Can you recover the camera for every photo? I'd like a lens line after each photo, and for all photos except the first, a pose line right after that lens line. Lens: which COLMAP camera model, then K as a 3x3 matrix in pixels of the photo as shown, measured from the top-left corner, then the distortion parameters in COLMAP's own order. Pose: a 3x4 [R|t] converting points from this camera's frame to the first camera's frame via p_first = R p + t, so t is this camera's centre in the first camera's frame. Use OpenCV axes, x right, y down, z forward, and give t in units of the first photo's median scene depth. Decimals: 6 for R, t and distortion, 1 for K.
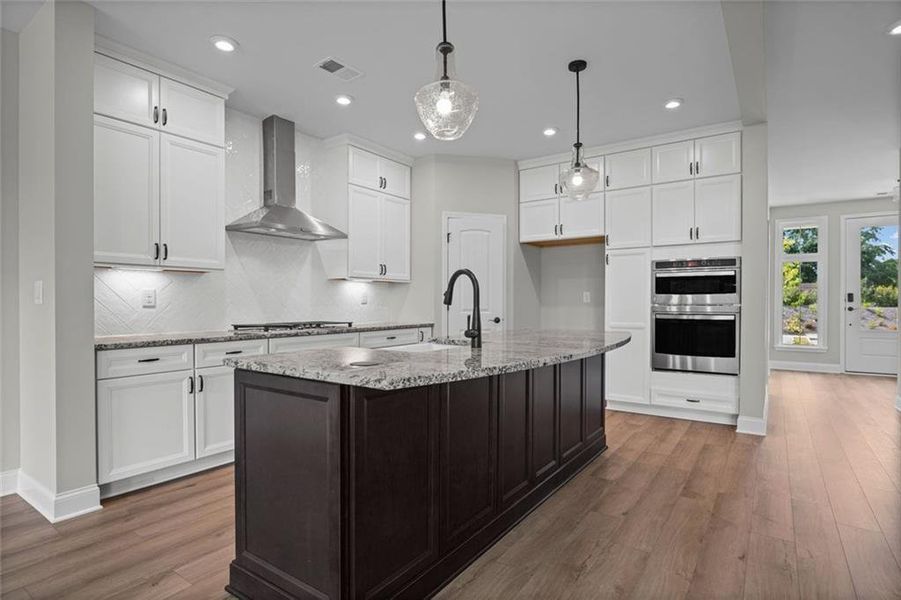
lens RADIAL K [[463.3, 0, 453.2], [0, 463.3, 301.1], [0, 0, 1]] dist [-0.013787, 0.000579]
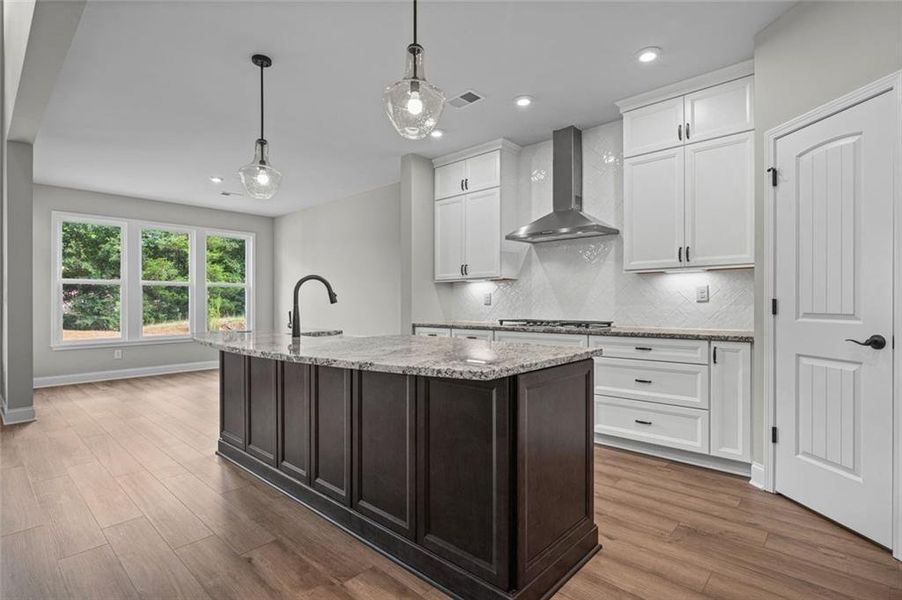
lens RADIAL K [[415.9, 0, 453.4], [0, 415.9, 307.3], [0, 0, 1]] dist [-0.020897, -0.000645]
pose [[-0.101673, 0.014769, -0.994708, 0.601024], [0.010682, 0.999848, 0.013753, 0.000922], [0.994761, -0.009227, -0.101815, 0.818382]]
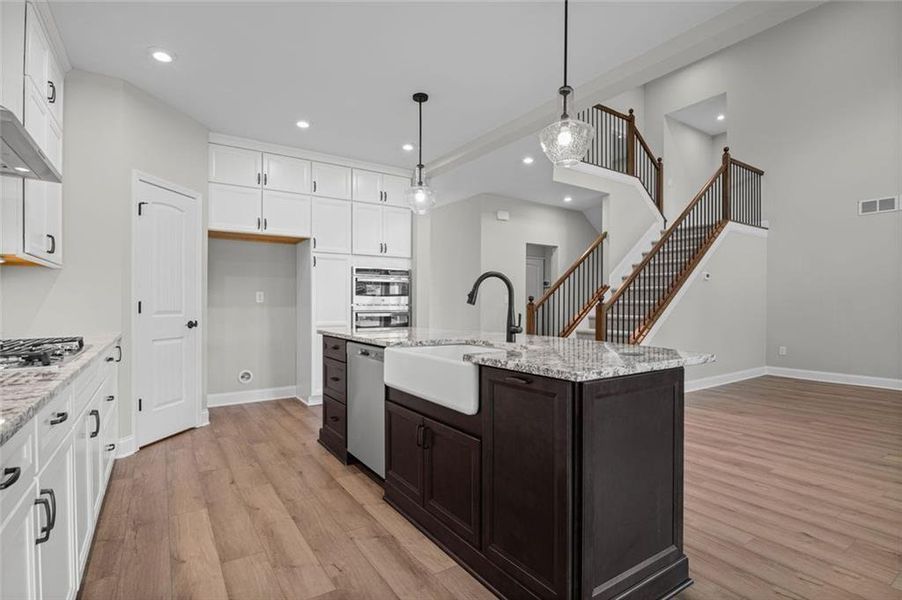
lens RADIAL K [[443.7, 0, 451.3], [0, 443.7, 306.4], [0, 0, 1]] dist [-0.015666, 0.000366]
pose [[0.364446, -0.005010, 0.931211, -0.540162], [-0.005689, 0.999955, 0.007607, 0.002220], [-0.931207, -0.008070, 0.364401, 0.386392]]
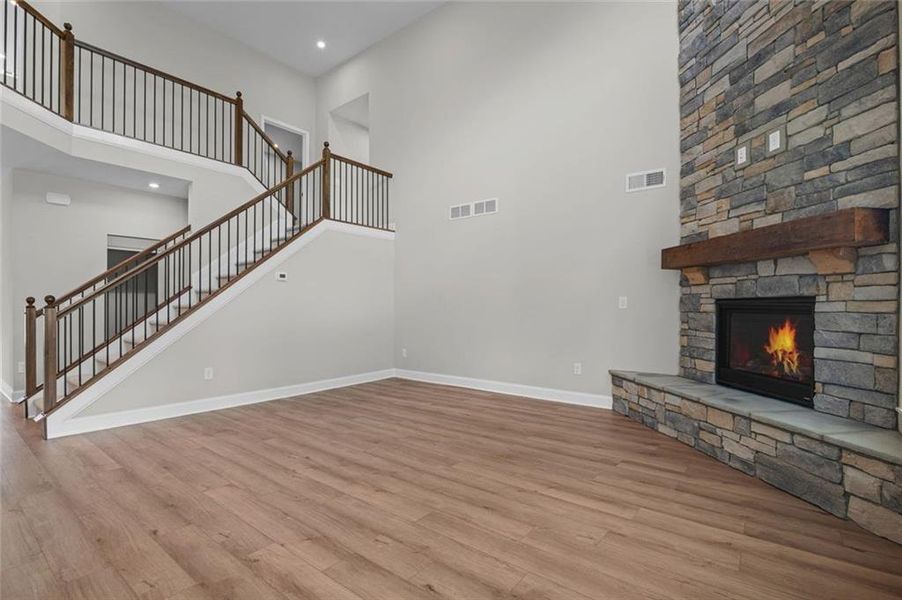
lens RADIAL K [[428.7, 0, 448.8], [0, 428.7, 303.8], [0, 0, 1]] dist [-0.004215, -0.000324]
pose [[0.063694, 0.005029, 0.997957, -0.164746], [-0.003479, 0.999982, -0.004818, -0.003762], [-0.997963, -0.003165, 0.063710, -0.417793]]
